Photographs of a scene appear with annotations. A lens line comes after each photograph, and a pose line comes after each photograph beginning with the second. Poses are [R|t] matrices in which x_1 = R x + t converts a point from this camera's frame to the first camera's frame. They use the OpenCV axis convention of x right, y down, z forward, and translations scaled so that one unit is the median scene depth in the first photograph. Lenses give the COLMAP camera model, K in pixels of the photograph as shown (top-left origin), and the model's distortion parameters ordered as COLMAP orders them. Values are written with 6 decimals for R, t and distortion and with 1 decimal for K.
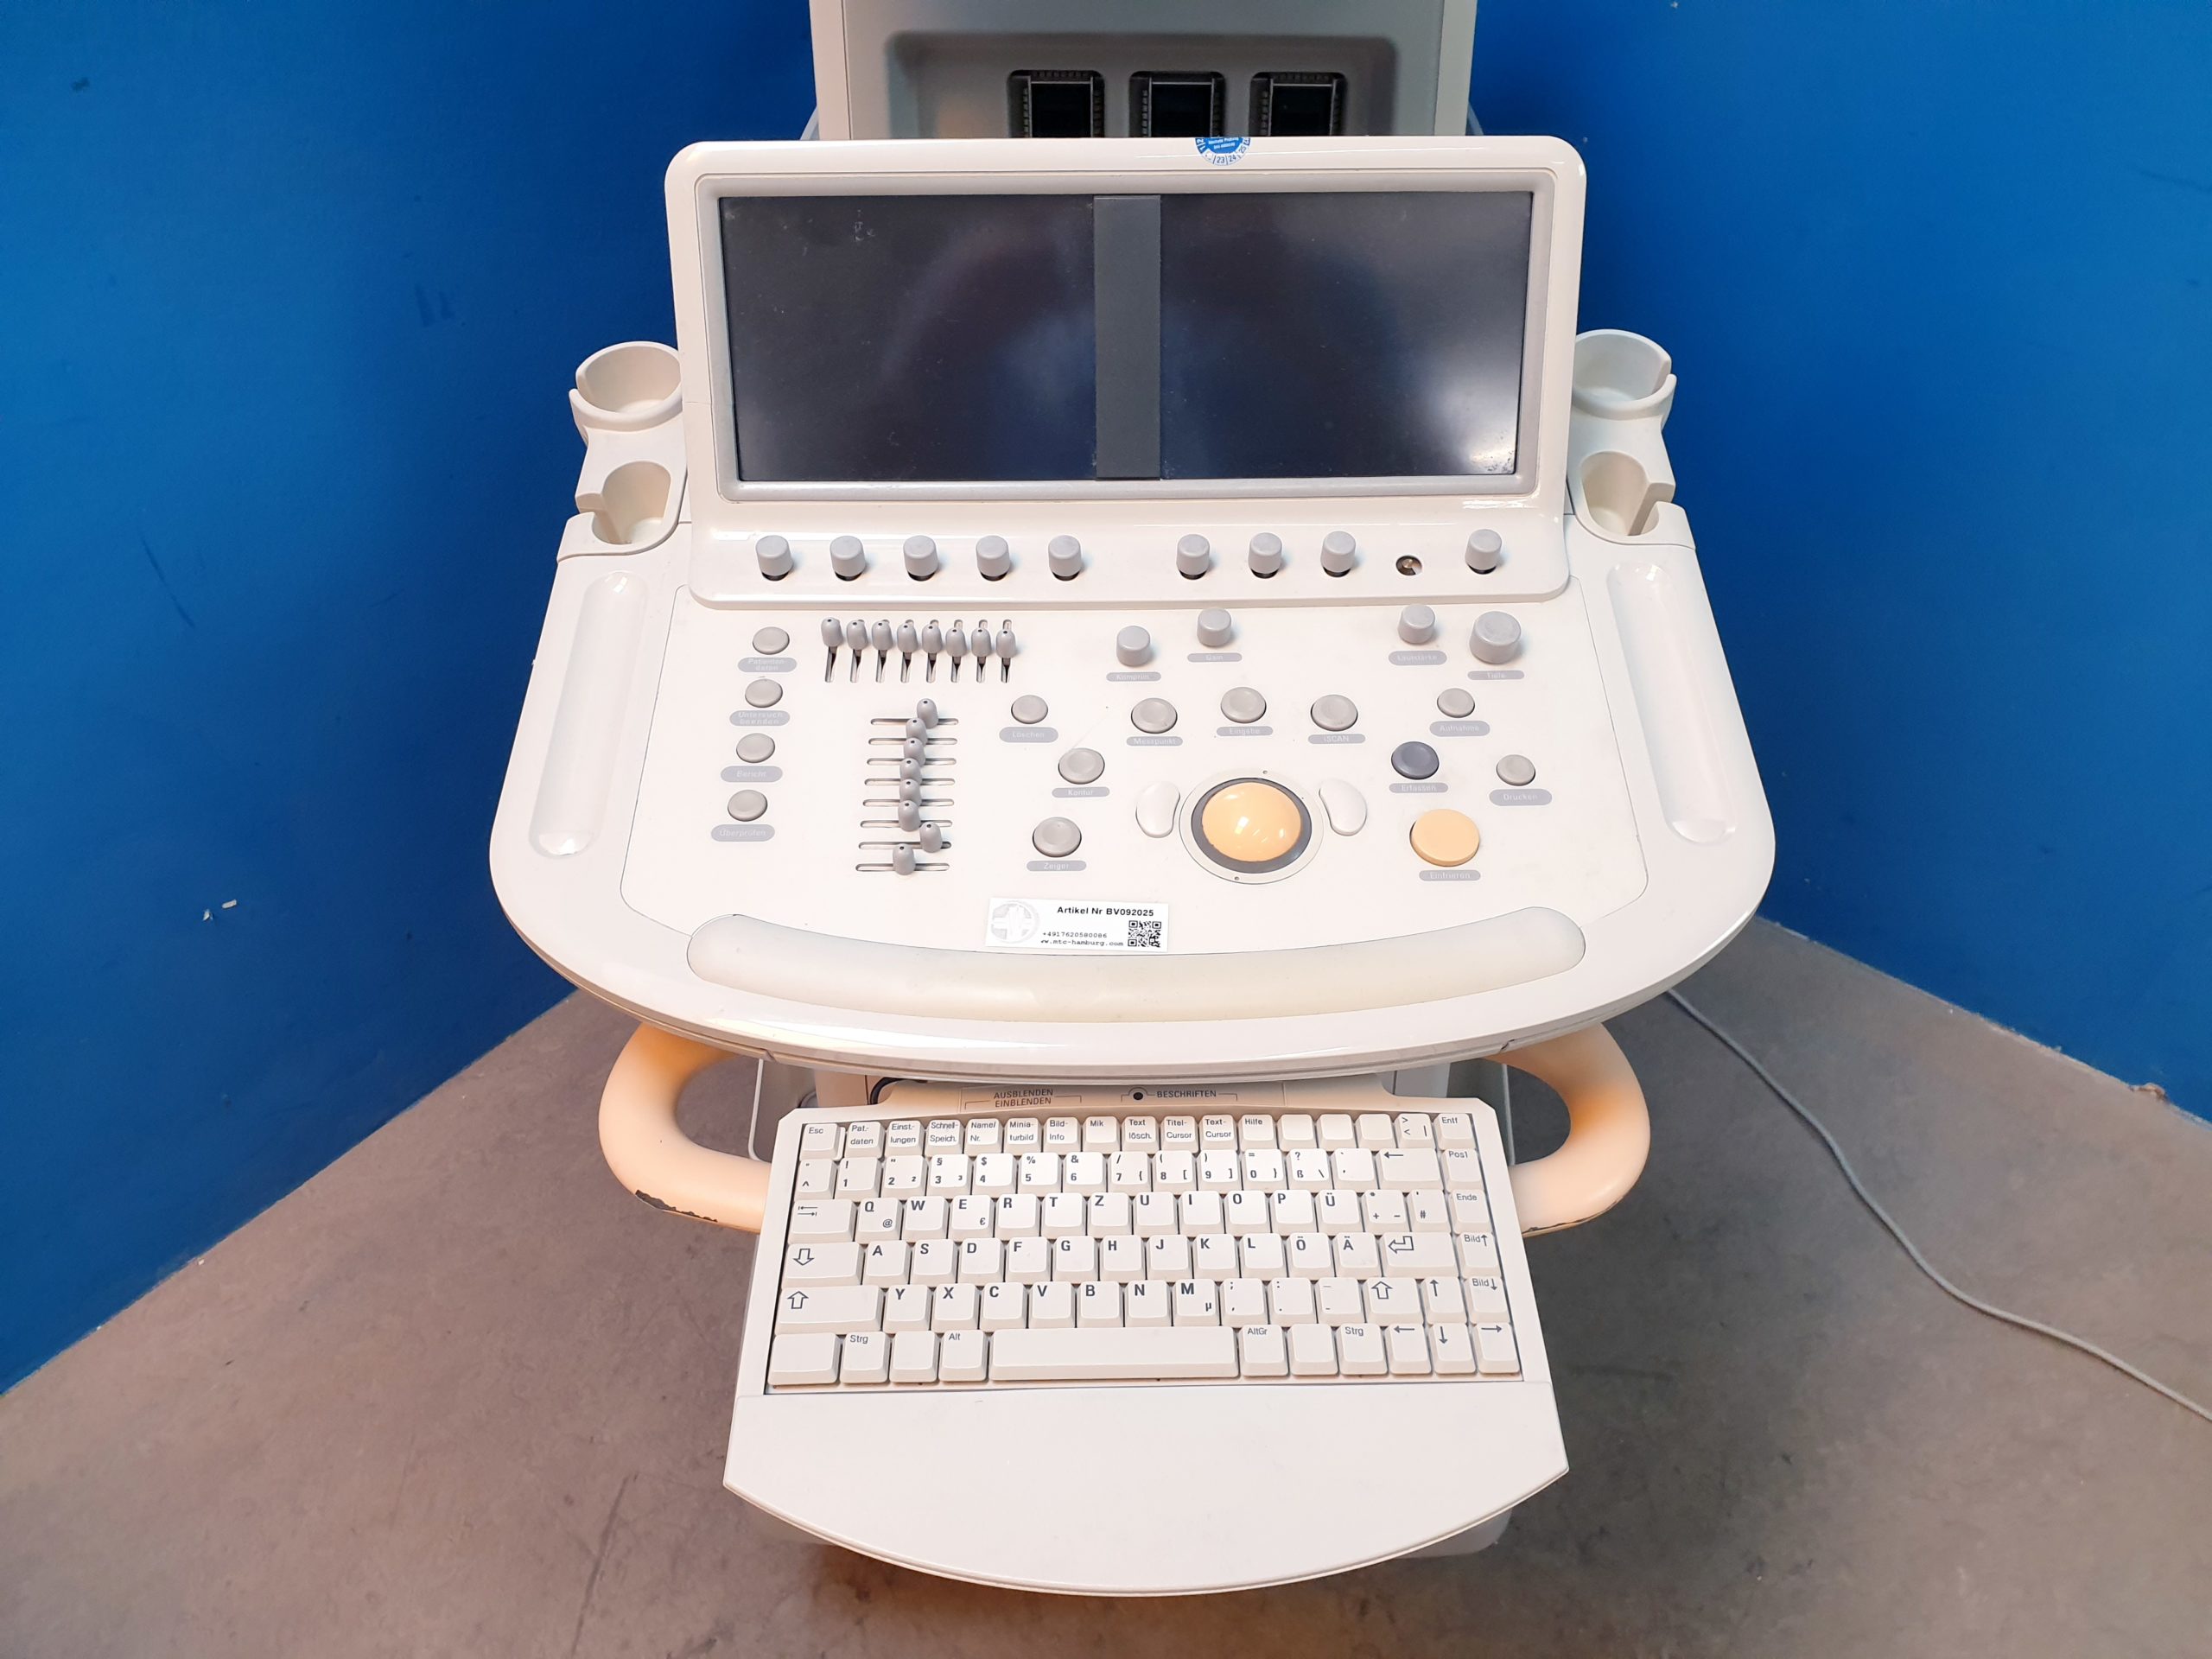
lens RADIAL K [[1693.3, 0, 1130.0], [0, 1693.3, 812.9], [0, 0, 1]] dist [0.030929, -0.038797]
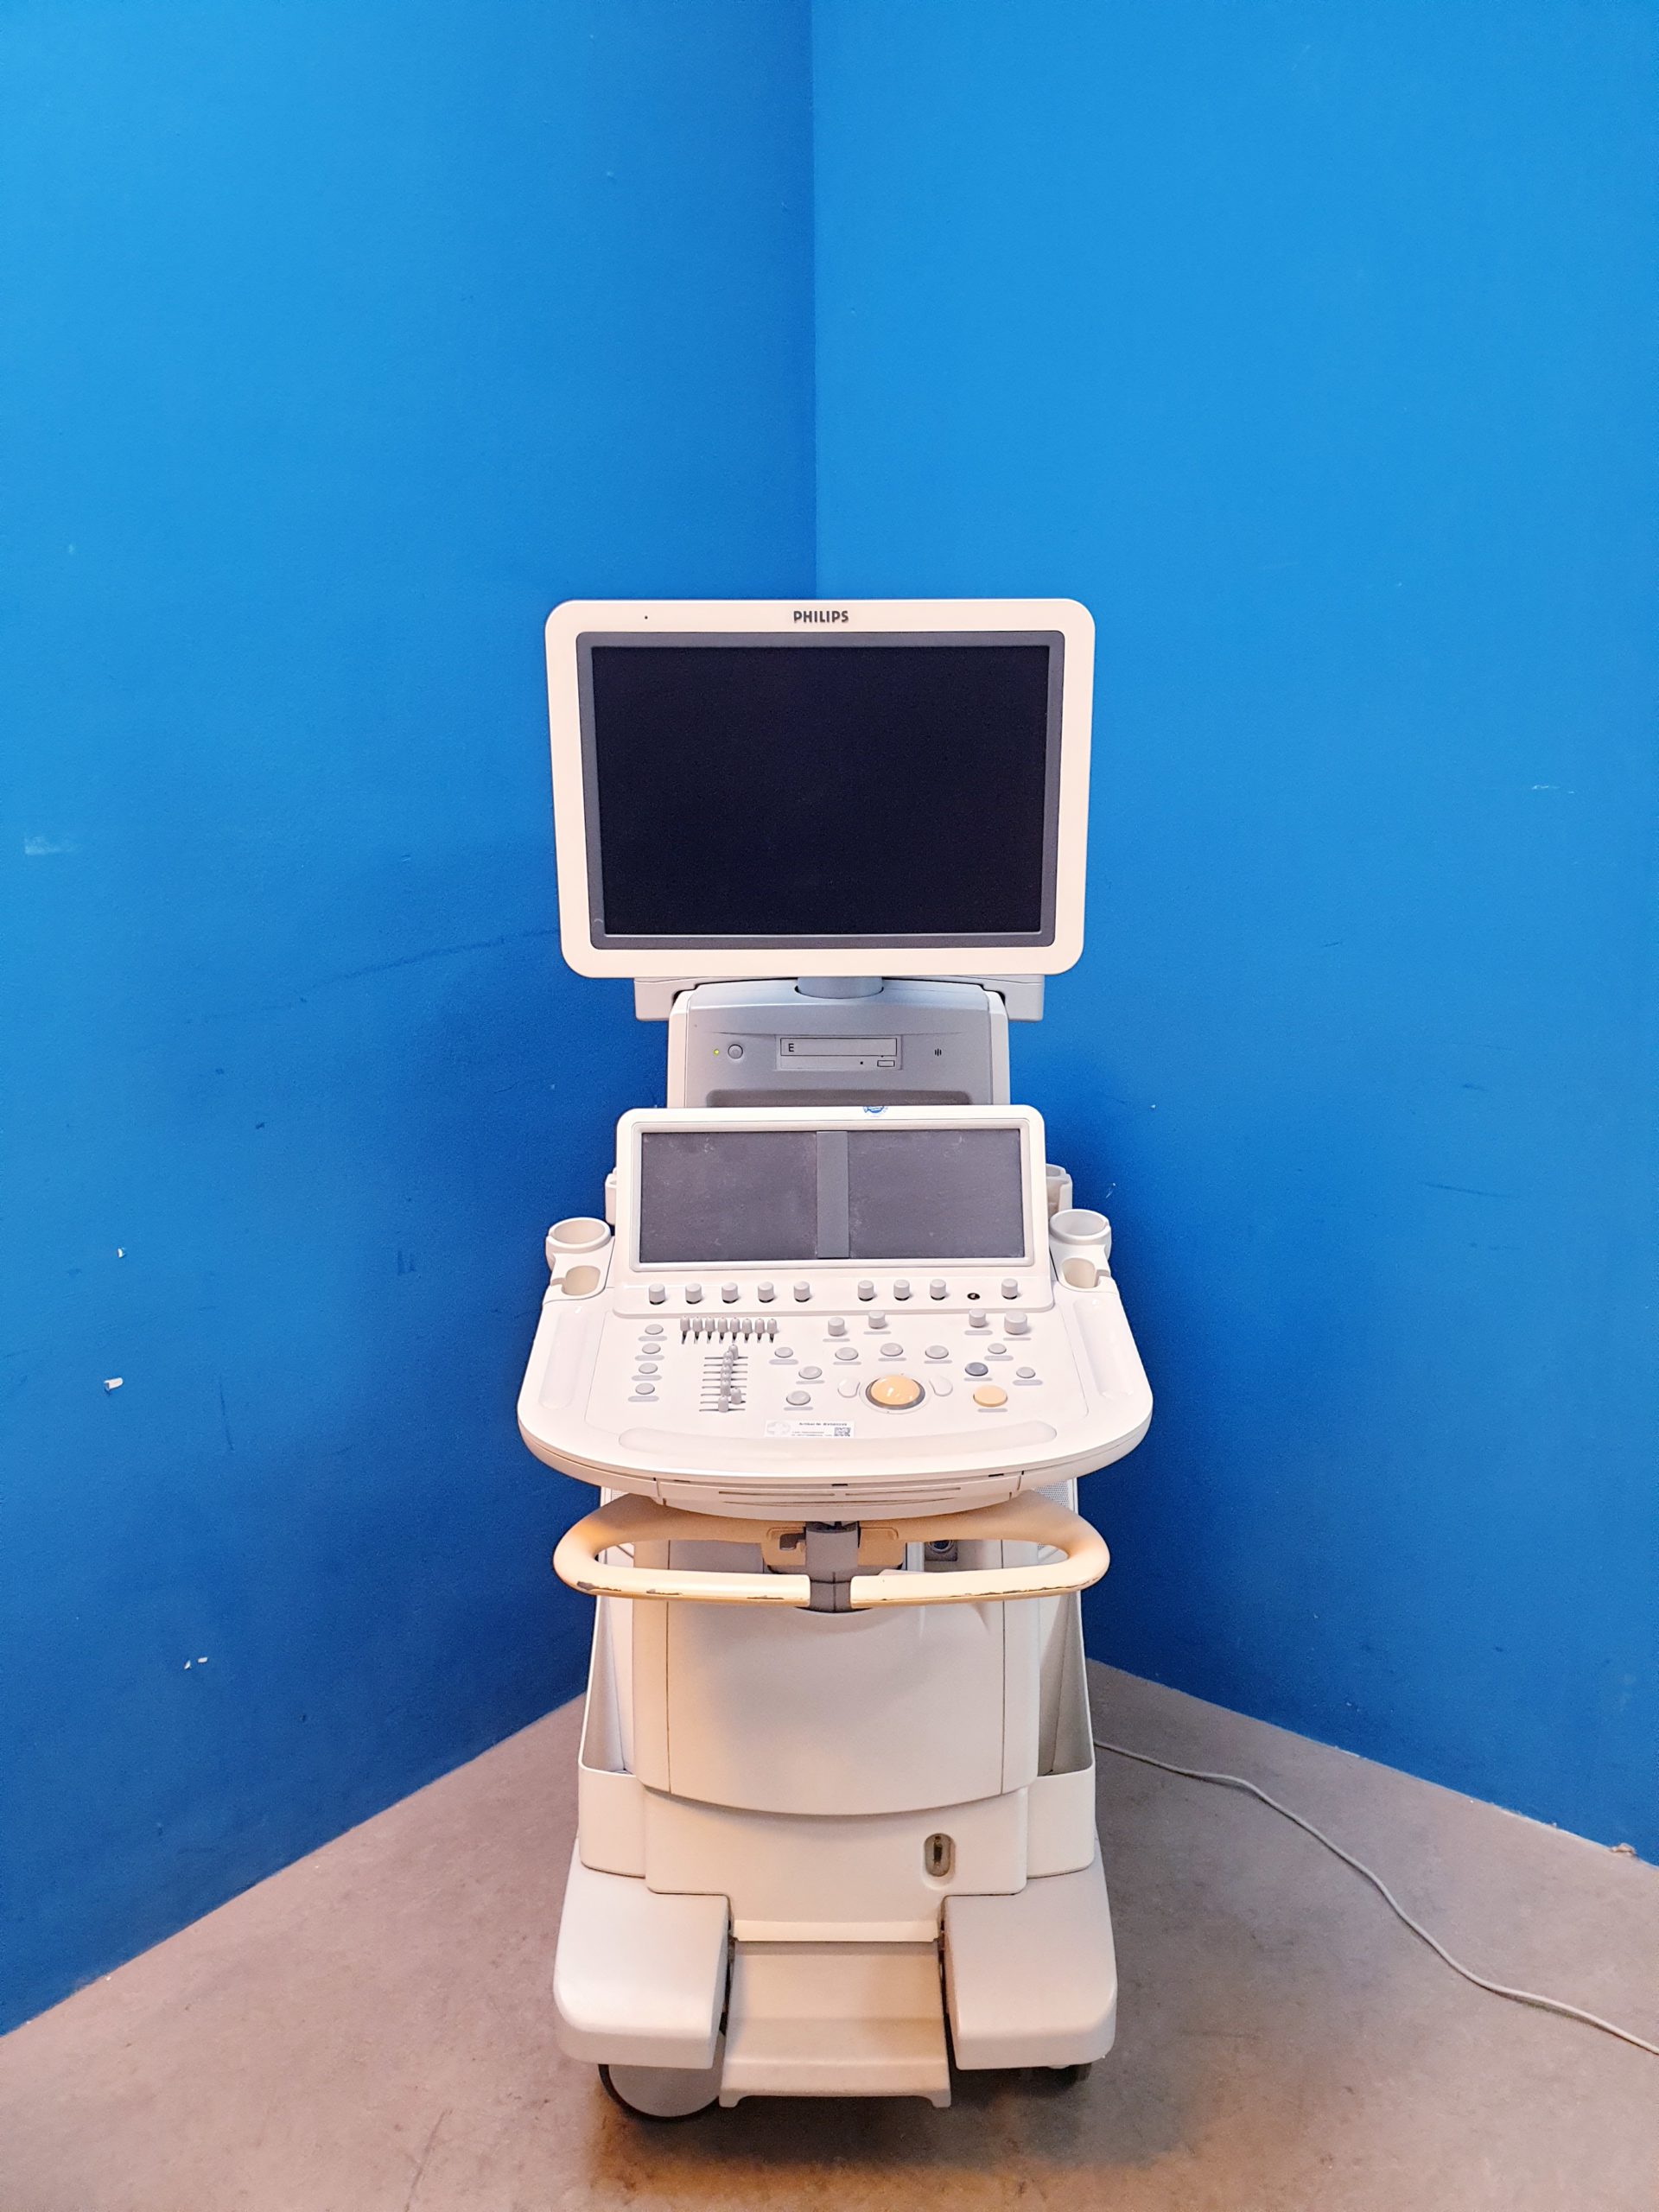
lens RADIAL K [[1693.3, 0, 879.4], [0, 1693.3, 1129.5], [0, 0, 1]] dist [0.030929, -0.038797]
pose [[0.999590, -0.006014, 0.028008, -0.001221], [0.018768, 0.876140, -0.481691, 0.578572], [-0.021642, 0.482019, 0.875894, -0.757002]]
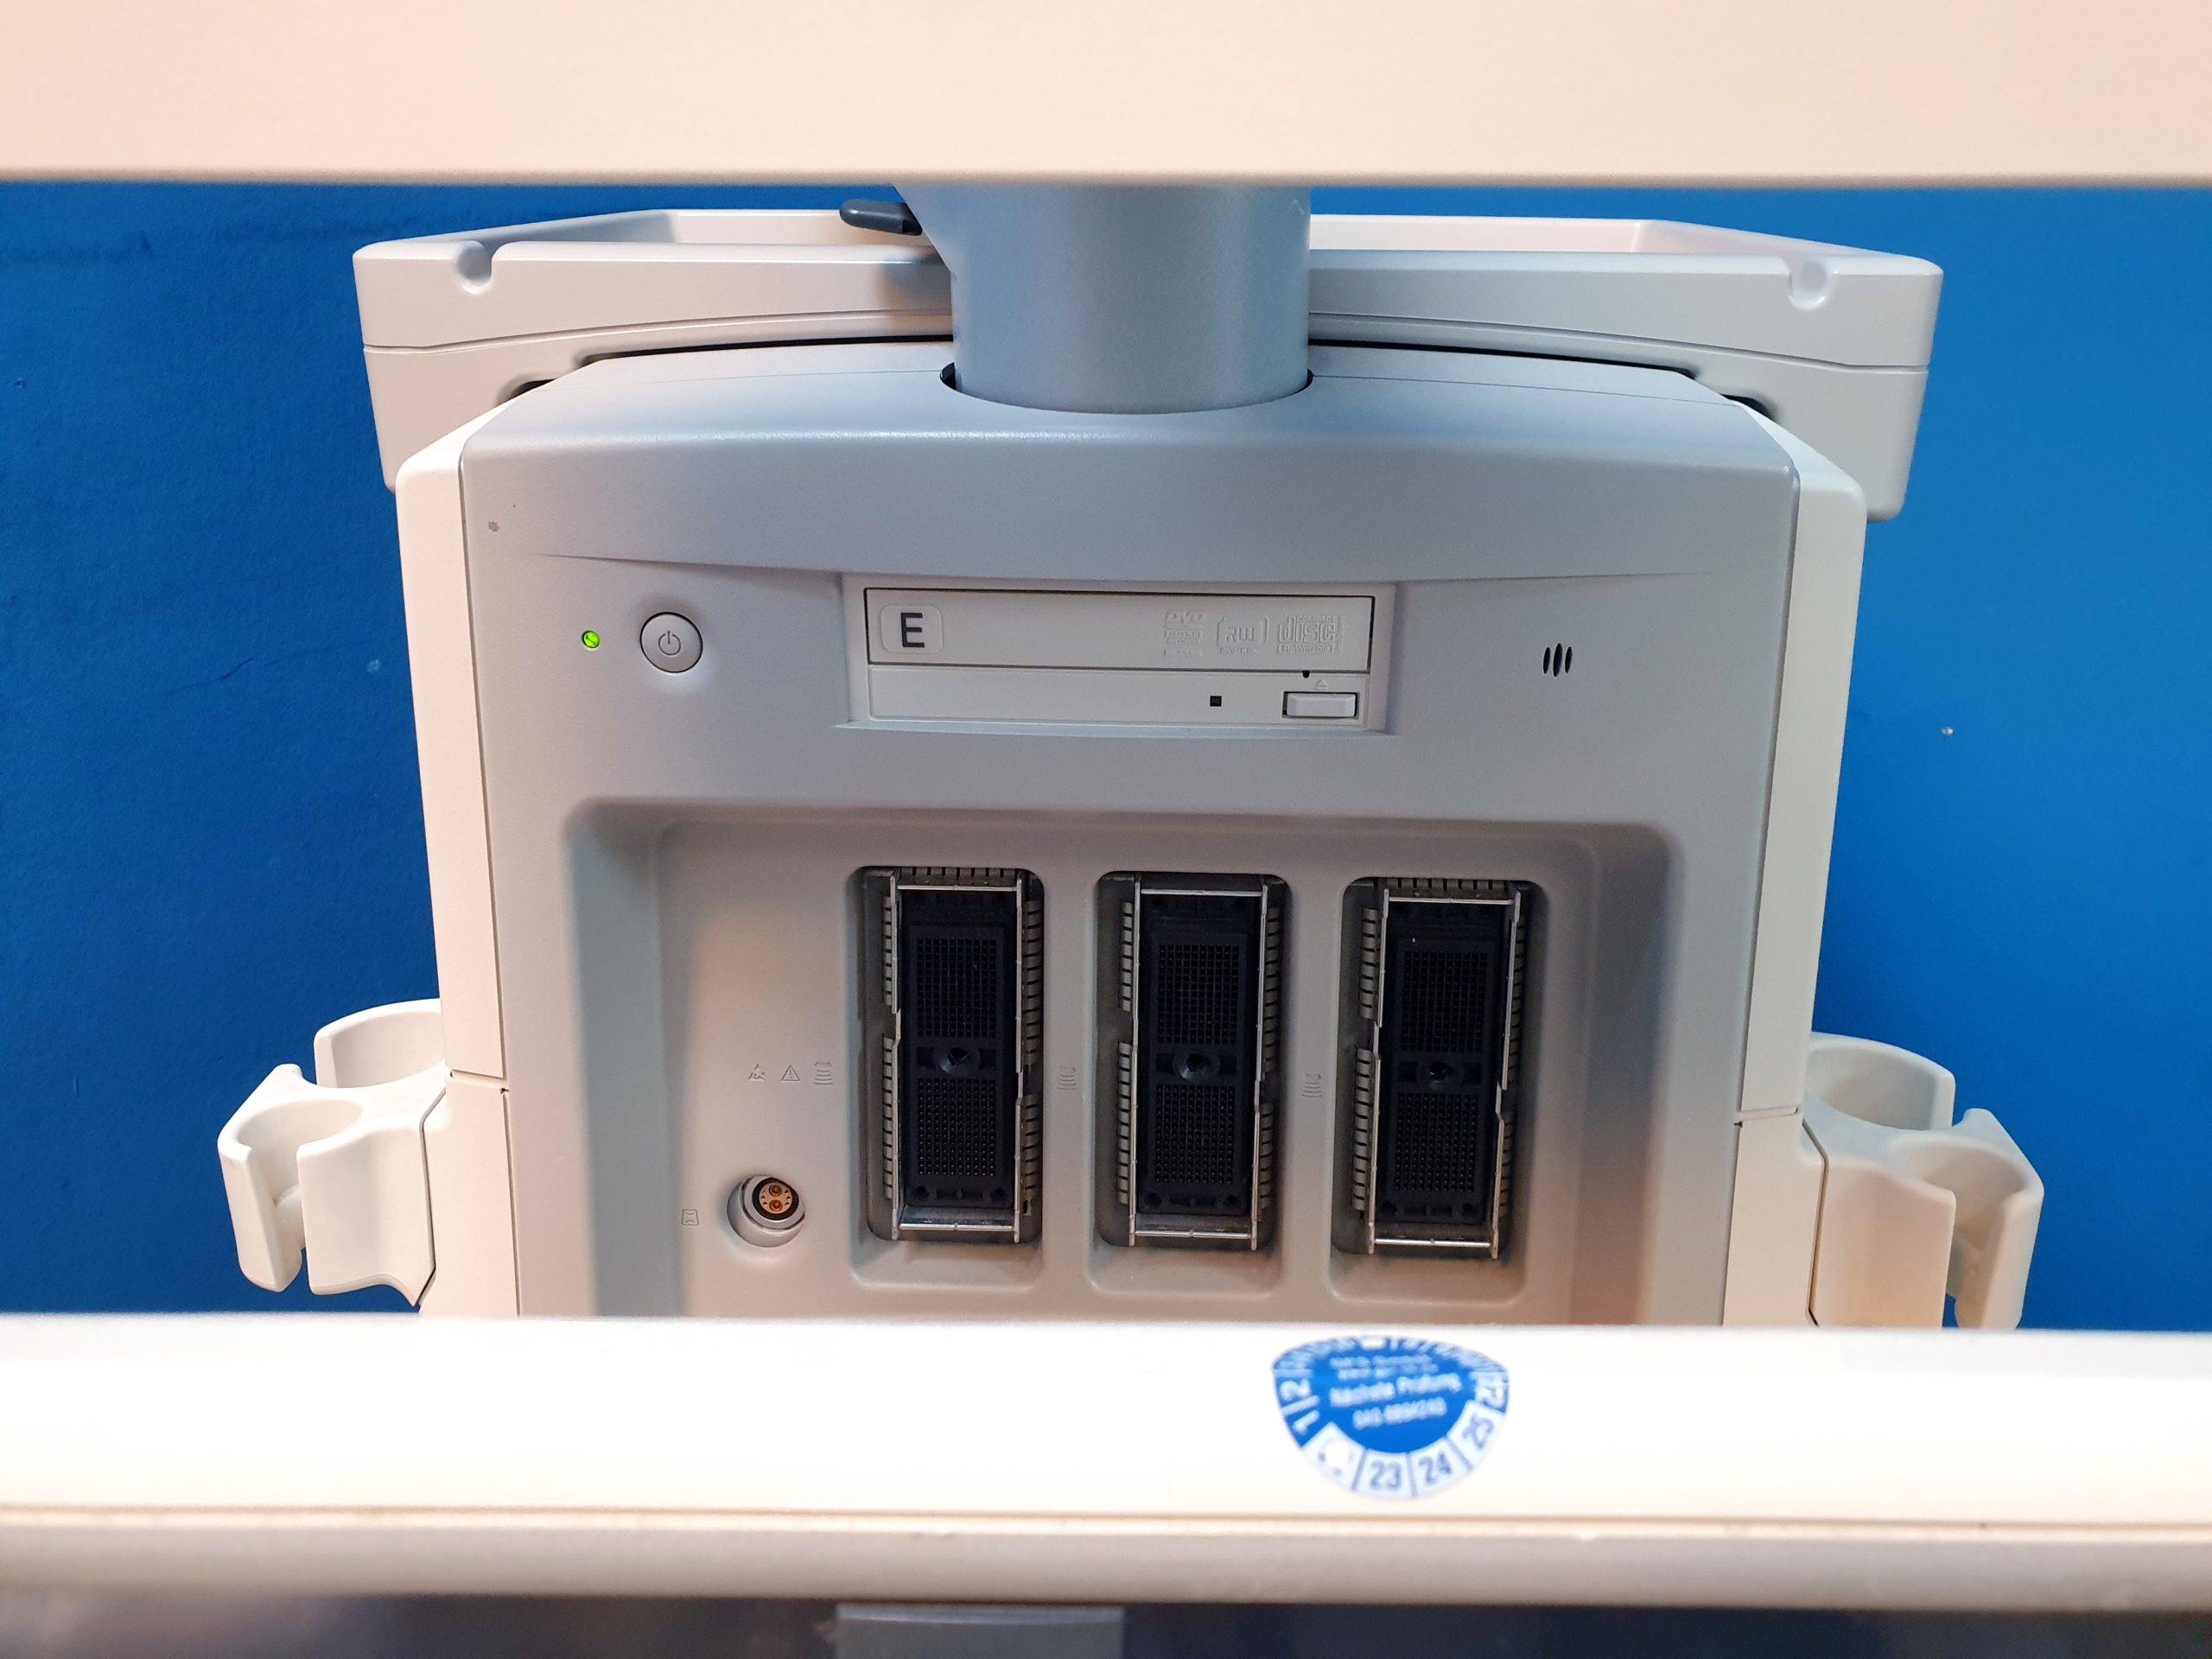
lens RADIAL K [[1693.3, 0, 1139.5], [0, 1693.3, 777.1], [0, 0, 1]] dist [0.030929, -0.038797]
pose [[0.999904, 0.013146, -0.004389, 0.017139], [-0.013823, 0.923230, -0.383998, -0.329077], [-0.000996, 0.384022, 0.923323, 0.648453]]
